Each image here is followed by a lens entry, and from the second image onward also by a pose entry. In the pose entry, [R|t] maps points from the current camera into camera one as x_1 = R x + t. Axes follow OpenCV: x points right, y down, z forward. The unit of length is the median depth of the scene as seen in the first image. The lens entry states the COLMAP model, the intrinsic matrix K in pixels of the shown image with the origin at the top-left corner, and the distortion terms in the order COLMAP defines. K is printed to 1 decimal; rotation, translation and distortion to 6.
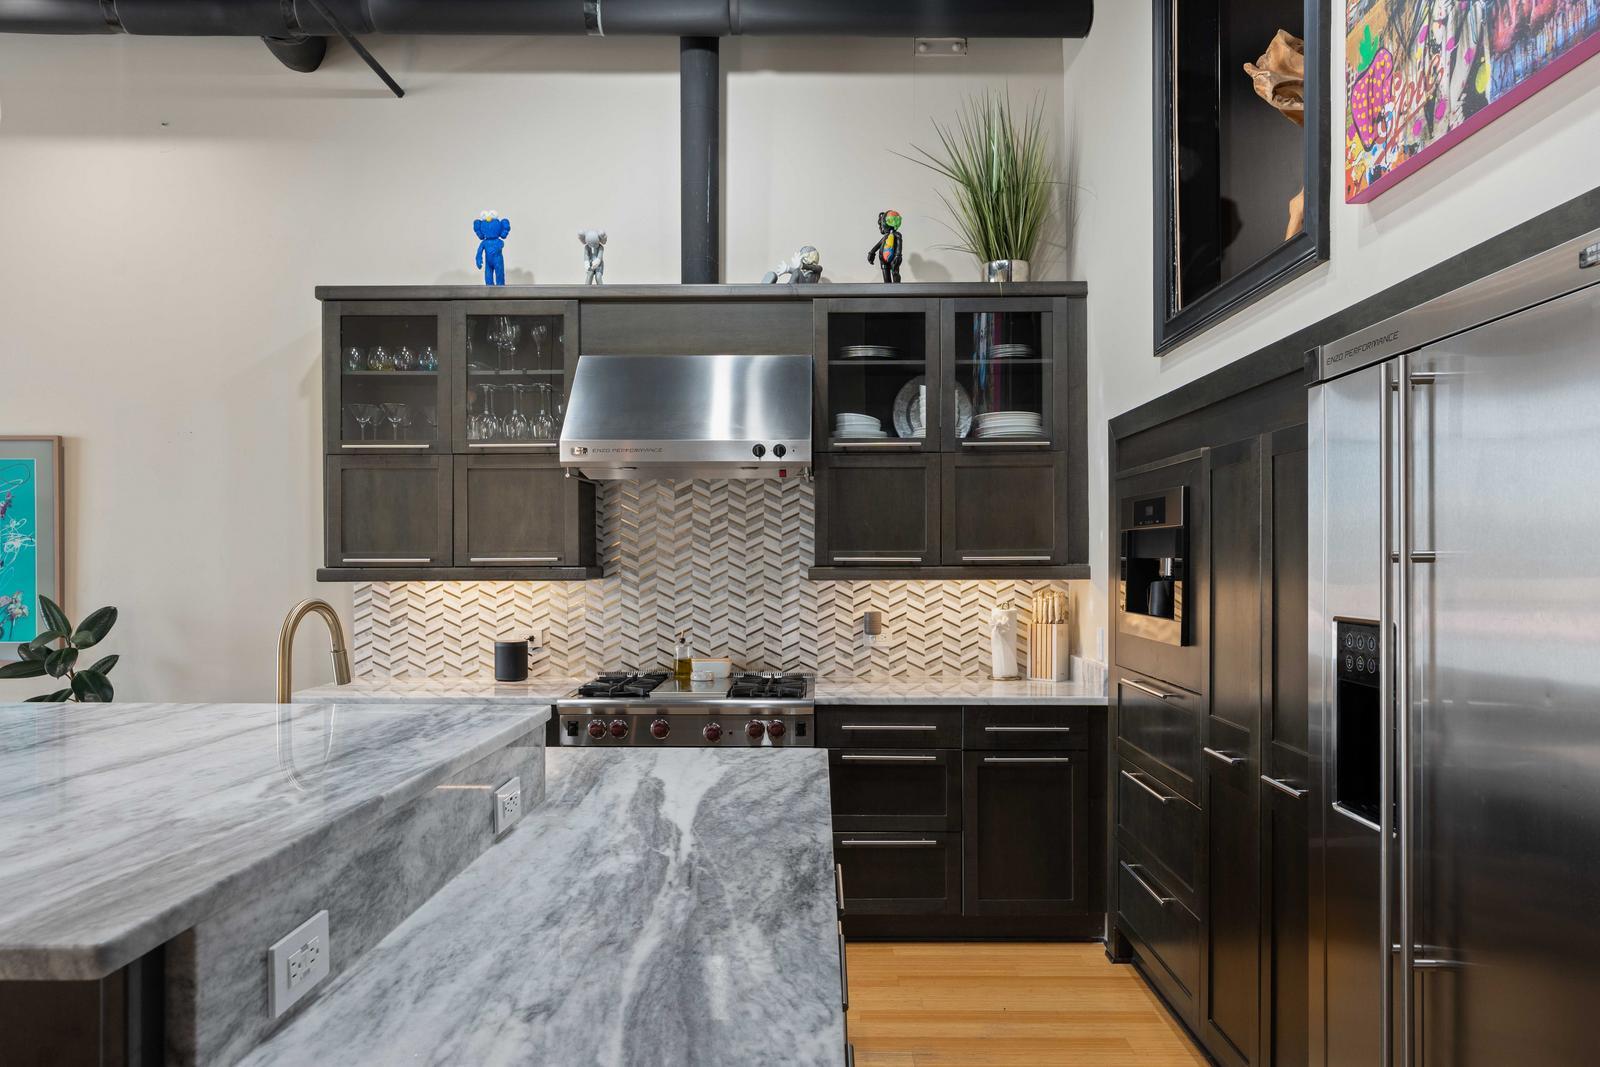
lens RADIAL K [[1048.6, 0, 792.8], [0, 1048.6, 556.1], [0, 0, 1]] dist [0.002386, 0.006880]
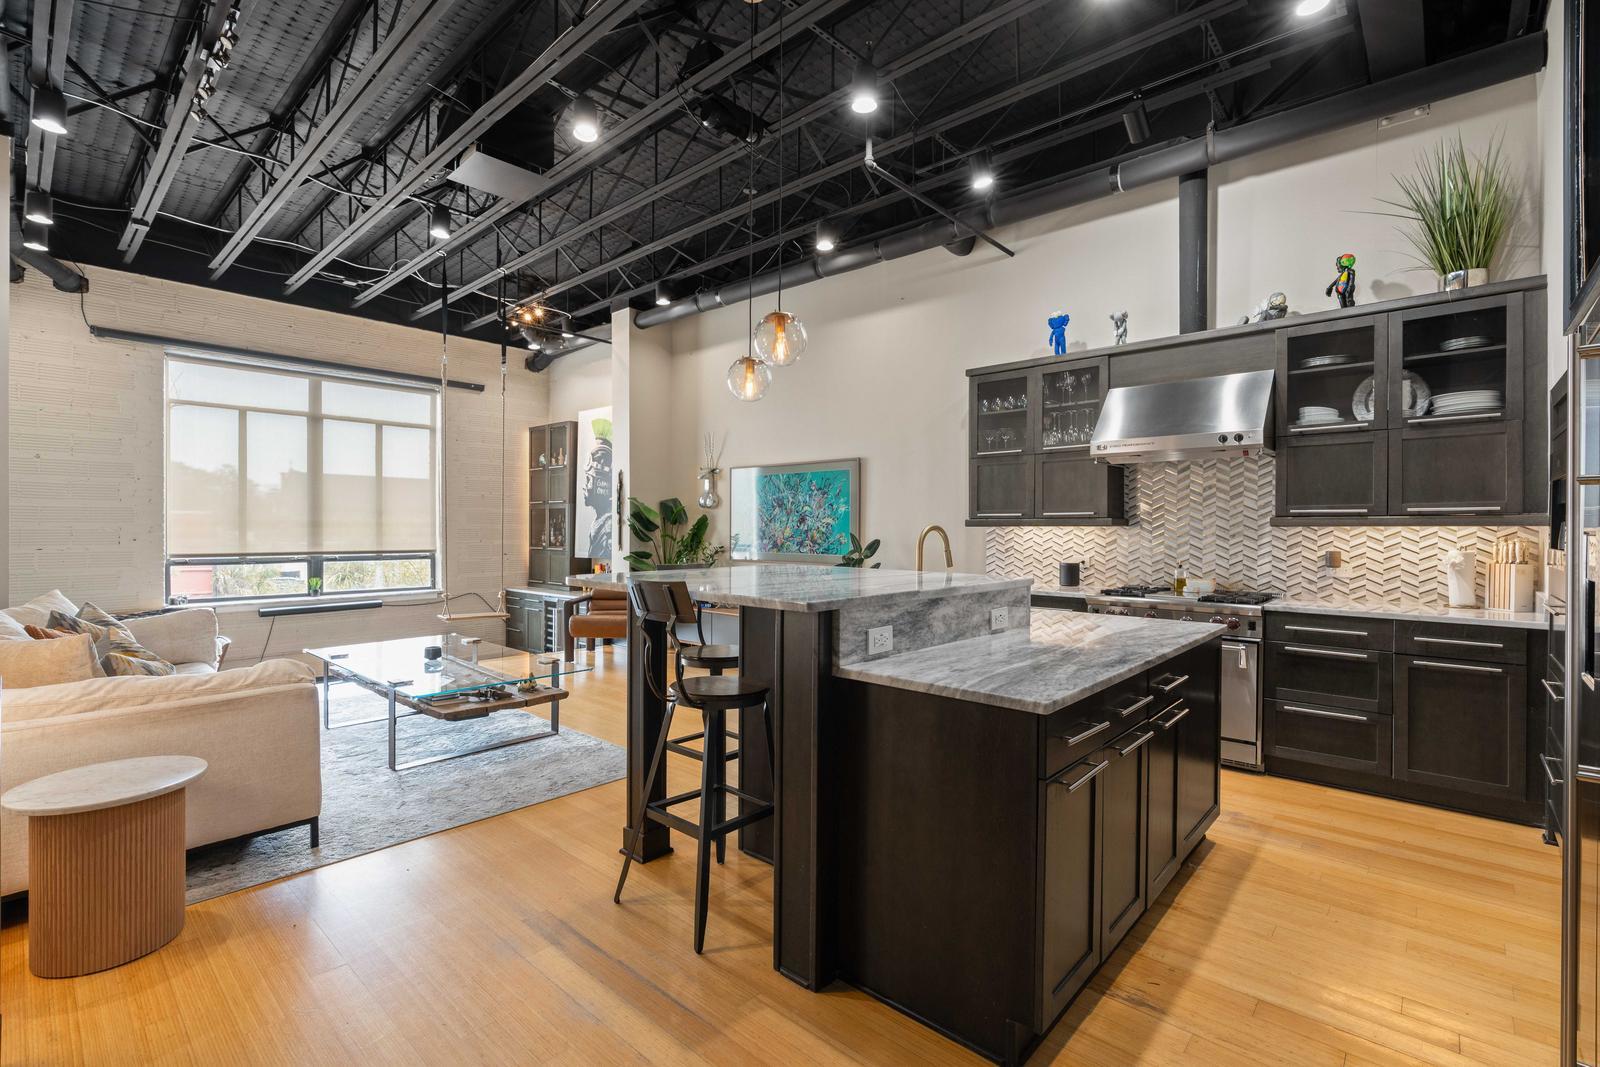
lens RADIAL K [[721.1, 0, 806.3], [0, 721.1, 529.6], [0, 0, 1]] dist [-0.000077, 0.002709]
pose [[0.750096, 0.006292, -0.661300, 0.186383], [-0.008020, 0.999968, 0.000417, 0.031159], [0.661281, 0.004991, 0.750122, -0.157022]]
